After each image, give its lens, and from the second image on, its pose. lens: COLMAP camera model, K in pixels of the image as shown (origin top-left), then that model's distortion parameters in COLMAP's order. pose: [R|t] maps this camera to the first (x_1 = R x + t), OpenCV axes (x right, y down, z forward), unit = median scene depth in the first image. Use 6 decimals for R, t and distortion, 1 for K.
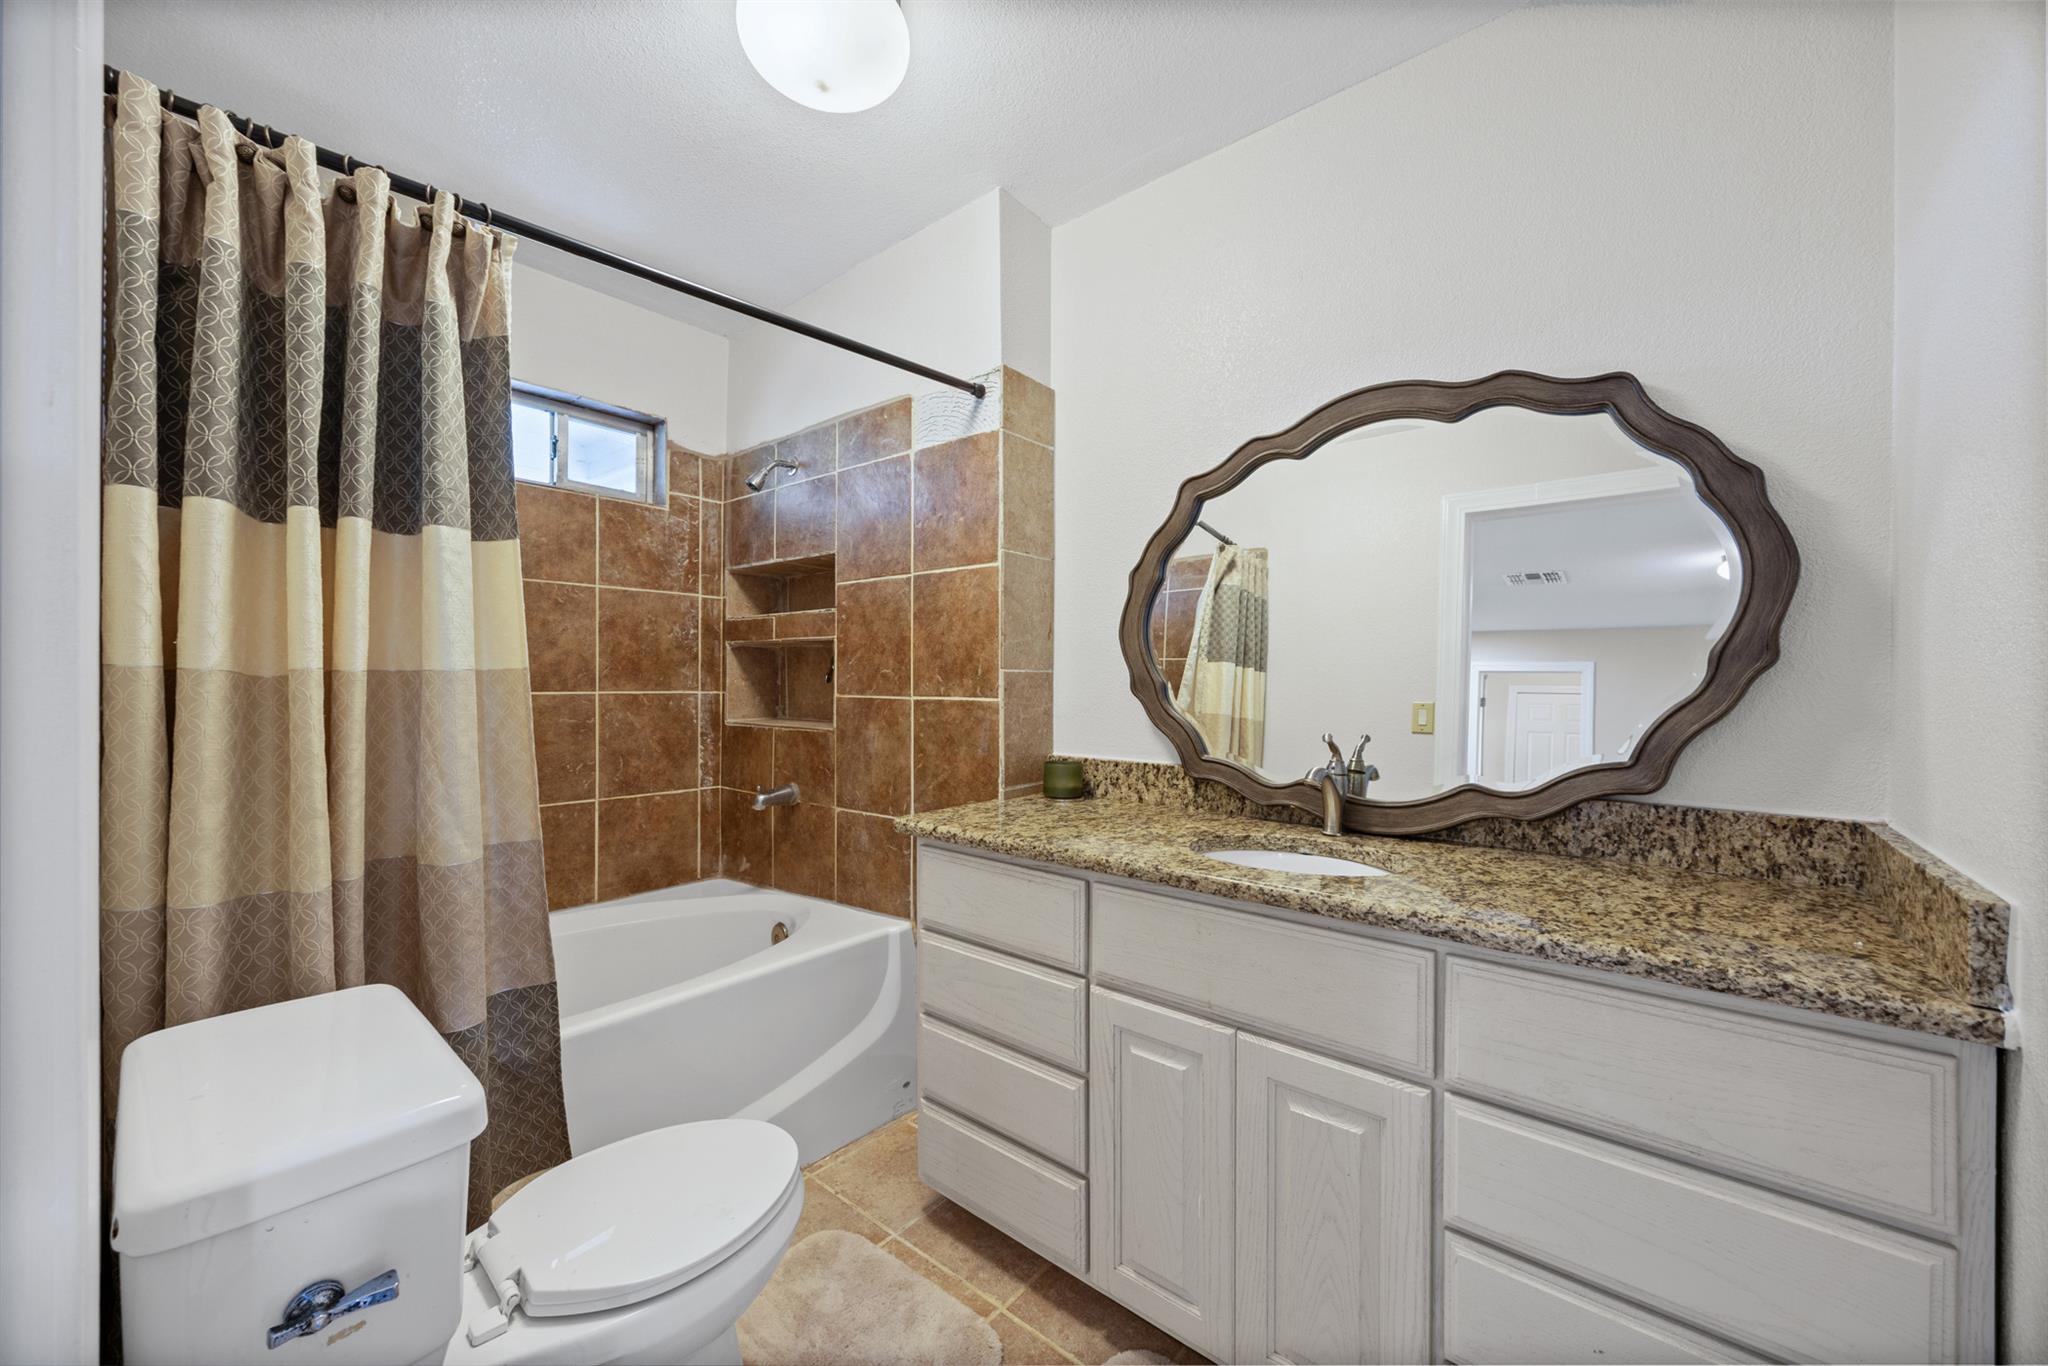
lens RADIAL K [[788.2, 0, 1014.5], [0, 788.2, 681.6], [0, 0, 1]] dist [0.002106, 0.000714]
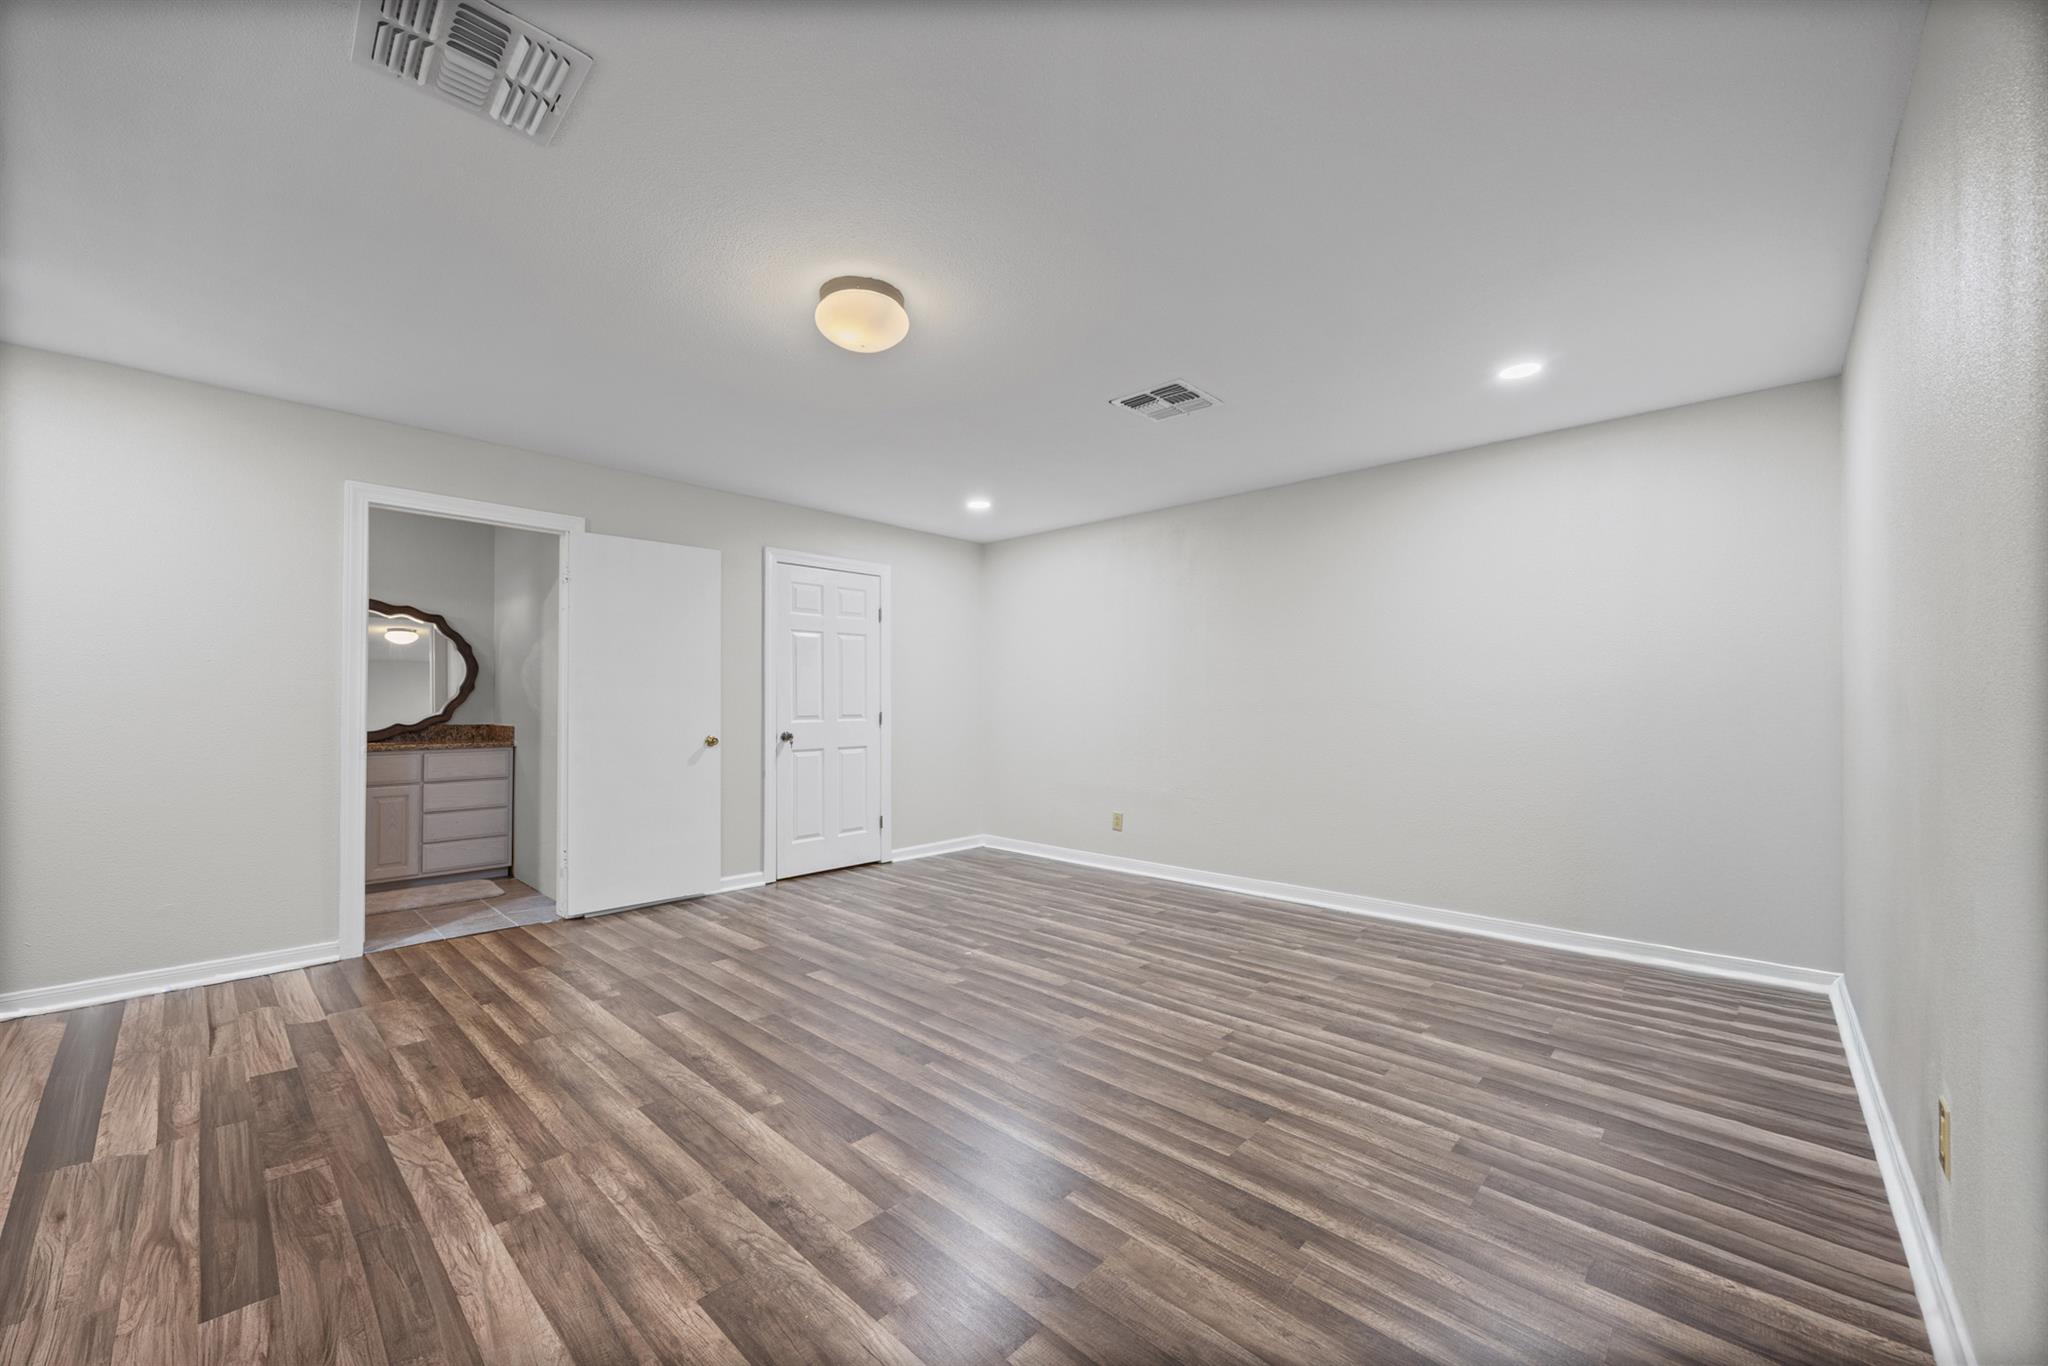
lens RADIAL K [[788.2, 0, 1016.6], [0, 788.2, 687.0], [0, 0, 1]] dist [0.002106, 0.000714]
pose [[0.066872, 0.014995, 0.997649, -3.065102], [-0.002641, 0.999886, -0.014851, 0.016525], [-0.997758, -0.001642, 0.066904, -2.202031]]
